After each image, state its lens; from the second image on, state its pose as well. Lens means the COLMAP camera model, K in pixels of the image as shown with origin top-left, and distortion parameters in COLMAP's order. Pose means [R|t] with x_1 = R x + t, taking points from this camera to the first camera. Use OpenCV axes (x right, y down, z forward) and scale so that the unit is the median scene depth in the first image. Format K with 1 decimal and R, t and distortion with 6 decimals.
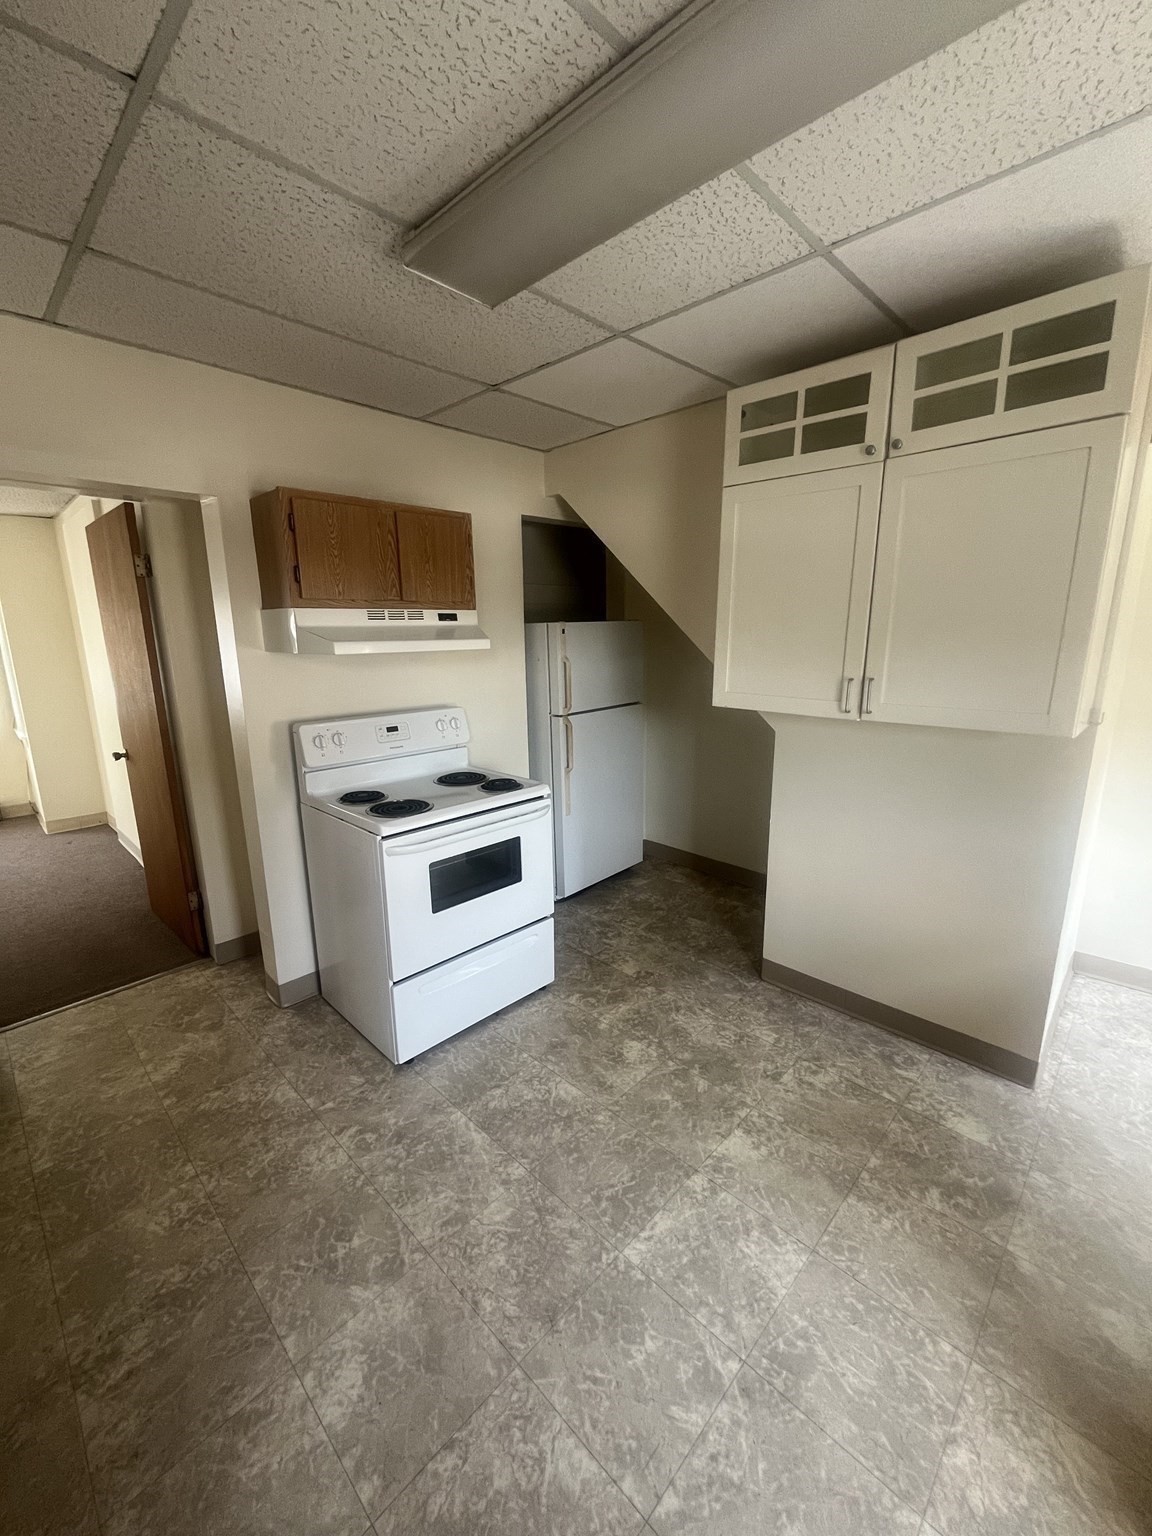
lens RADIAL K [[628.3, 0, 570.1], [0, 628.3, 771.7], [0, 0, 1]] dist [-0.001288, -0.000270]
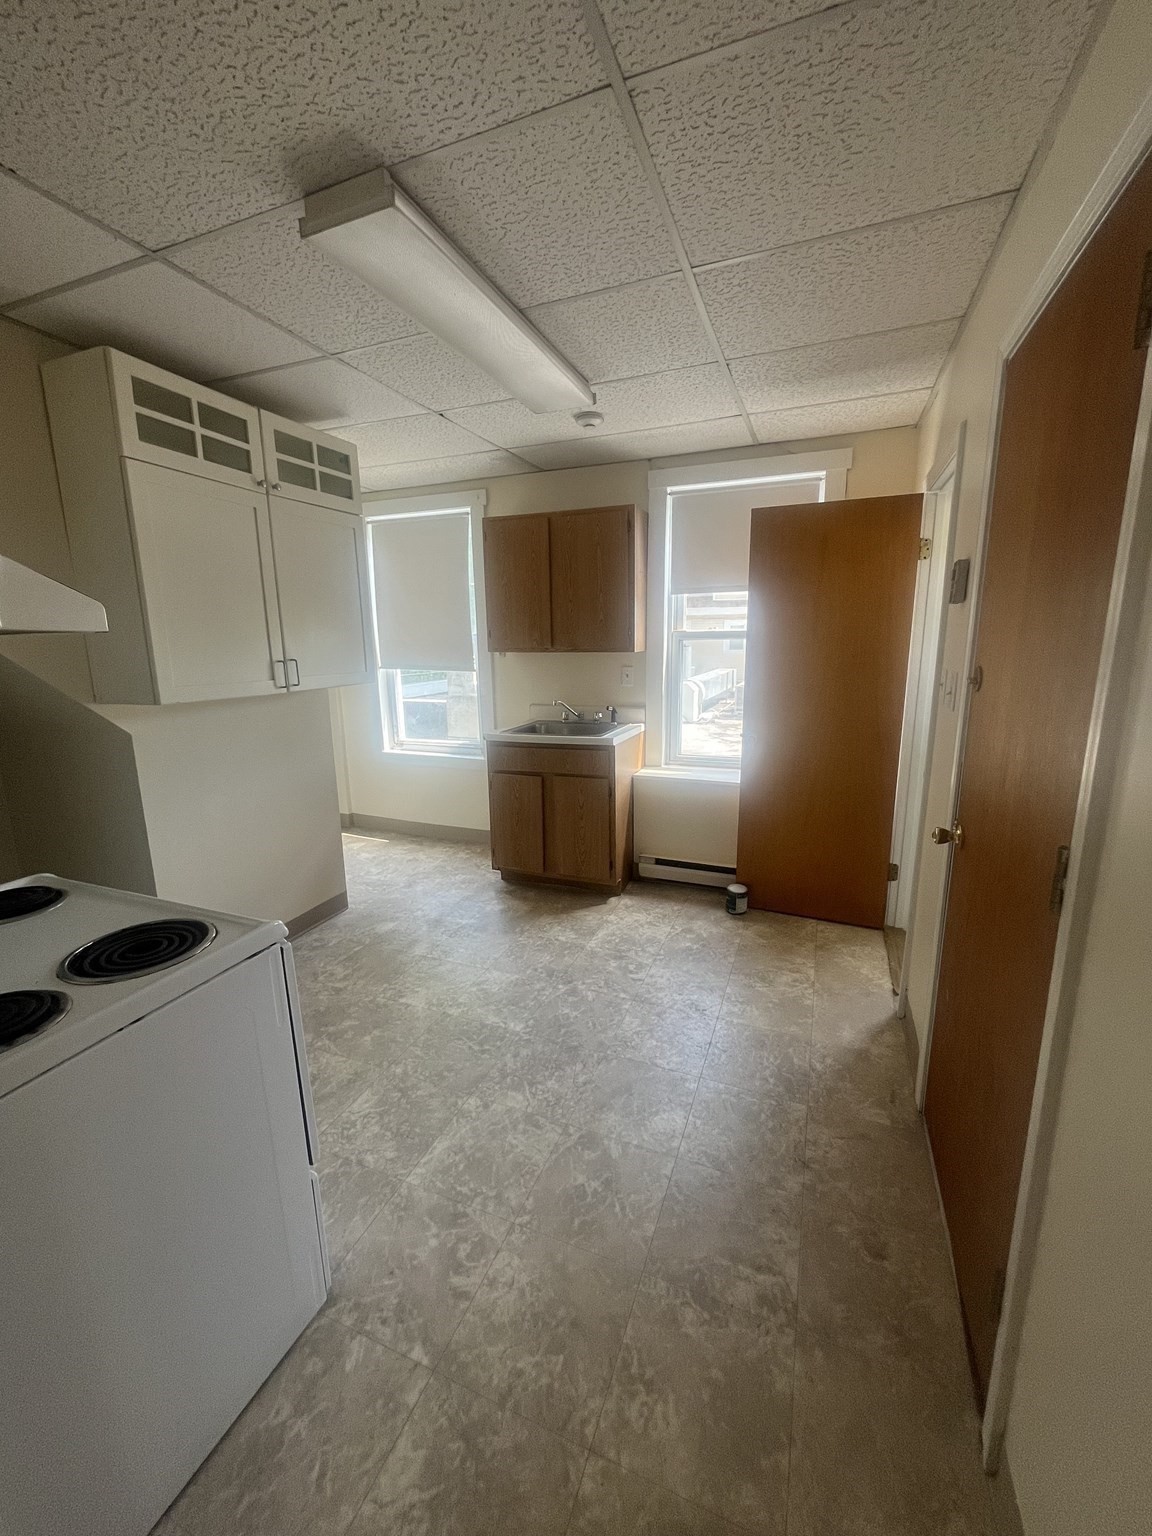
lens RADIAL K [[612.7, 0, 576.0], [0, 612.7, 768.0], [0, 0, 1]] dist [-0.015288, 0.000079]
pose [[-0.393265, -0.187432, 0.900118, -1.019998], [0.200290, 0.938024, 0.282833, -0.192538], [-0.897344, 0.291513, -0.331351, 1.018280]]
